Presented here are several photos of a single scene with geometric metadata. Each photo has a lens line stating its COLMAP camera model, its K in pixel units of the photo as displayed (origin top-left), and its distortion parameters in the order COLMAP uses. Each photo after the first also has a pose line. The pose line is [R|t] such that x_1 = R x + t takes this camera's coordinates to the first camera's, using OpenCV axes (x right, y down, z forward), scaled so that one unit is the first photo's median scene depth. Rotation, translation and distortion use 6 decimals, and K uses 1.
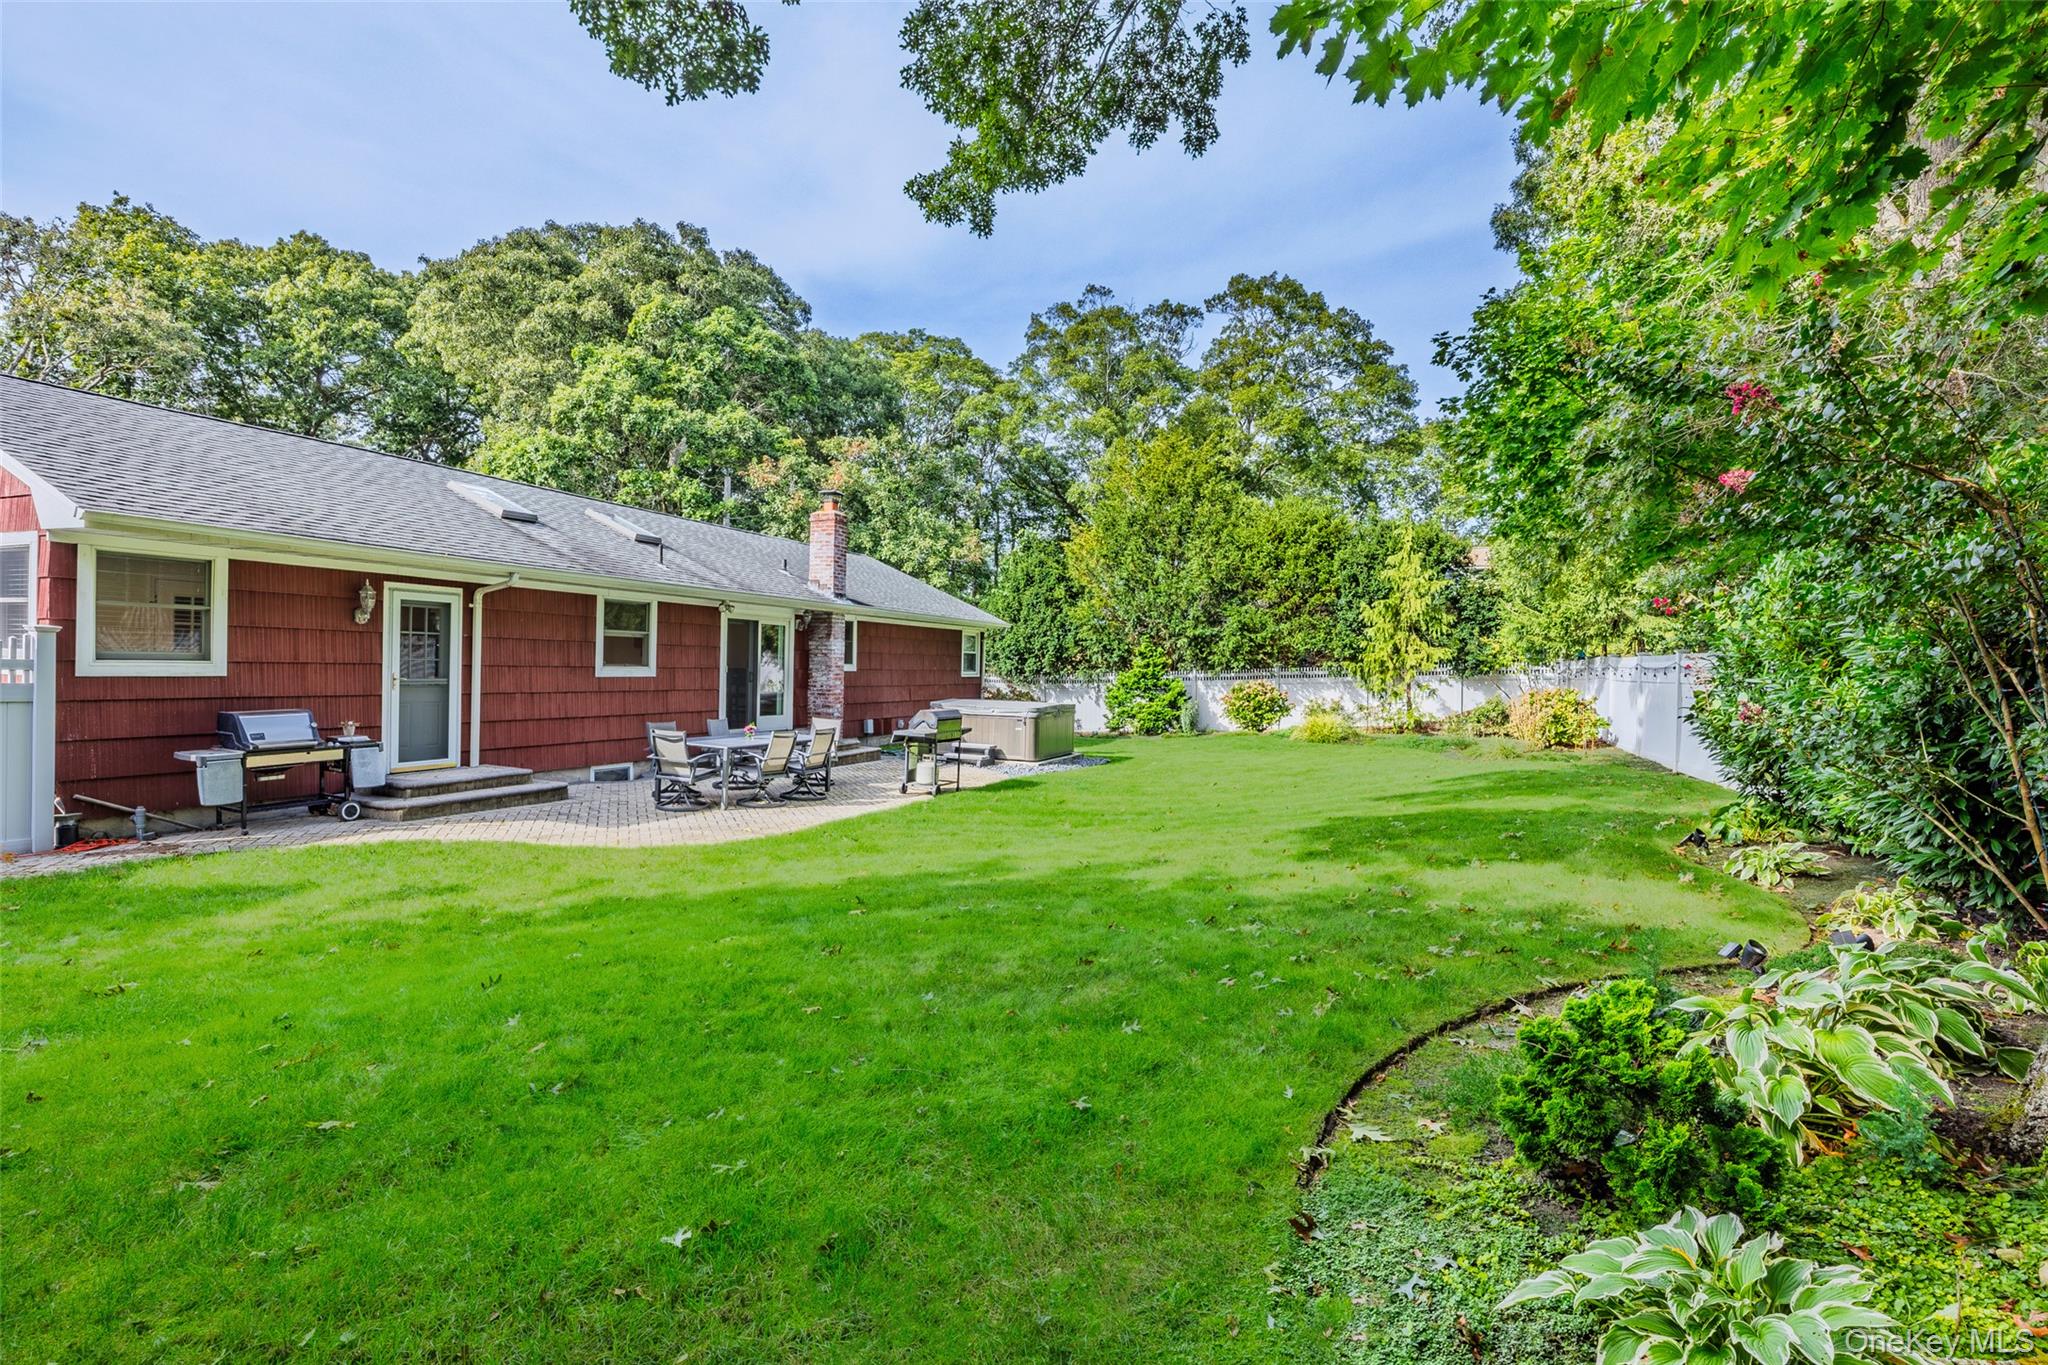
lens RADIAL K [[1006.8, 0, 1024.7], [0, 1006.8, 620.1], [0, 0, 1]] dist [-0.001207, -0.000019]
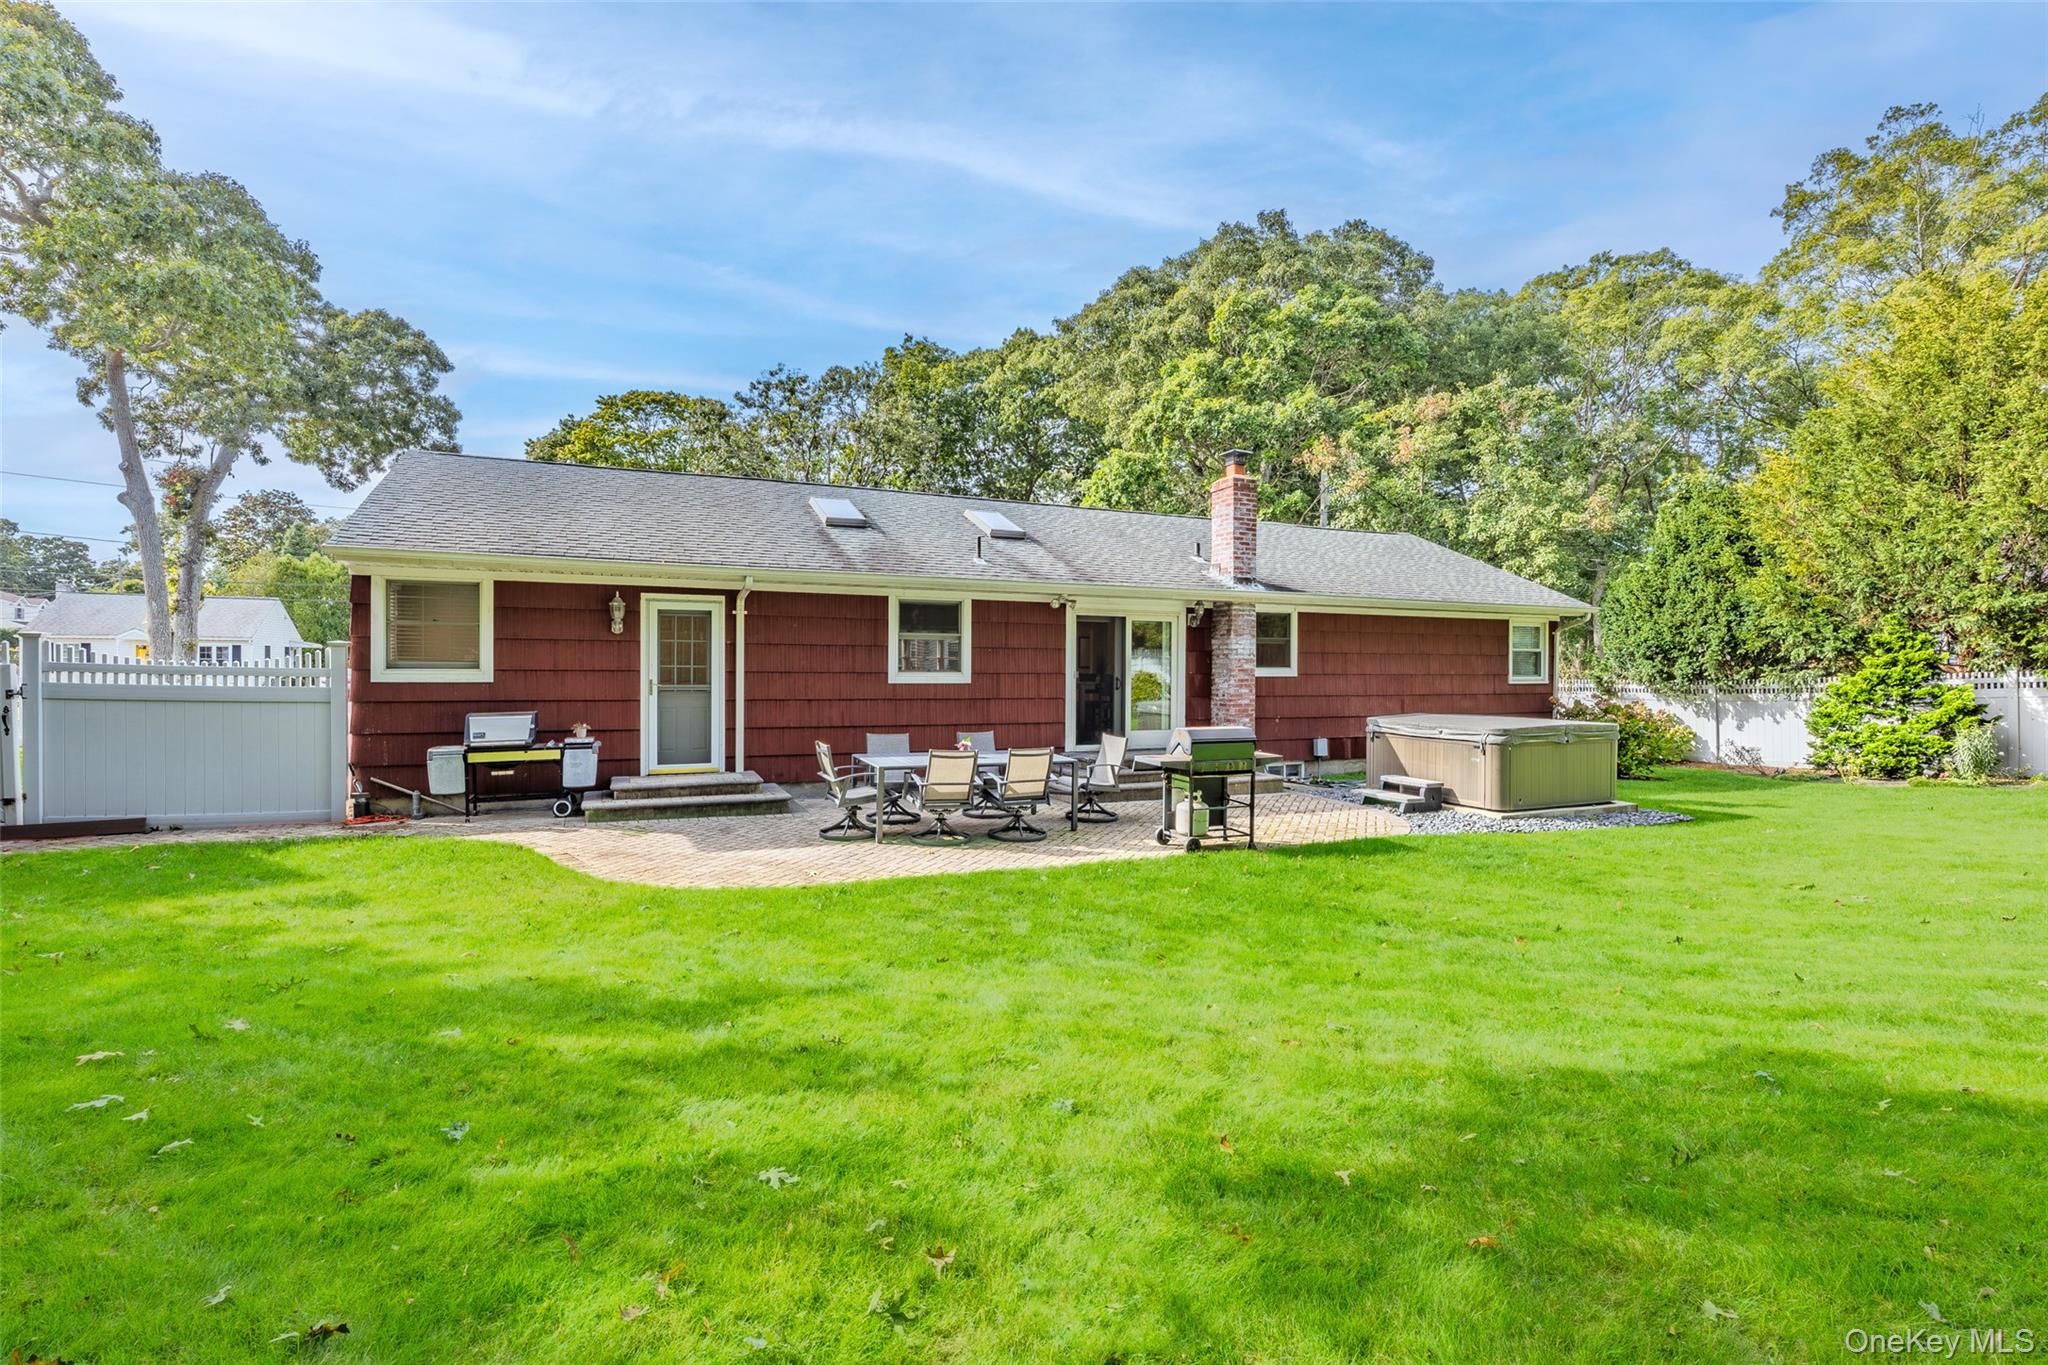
lens RADIAL K [[962.0, 0, 1026.7], [0, 962.0, 649.4], [0, 0, 1]] dist [-0.017148, 0.007506]
pose [[0.719798, -0.031505, -0.693469, 0.172893], [0.041334, 0.999142, -0.002488, 0.019603], [0.692952, -0.026873, 0.720483, 0.270017]]
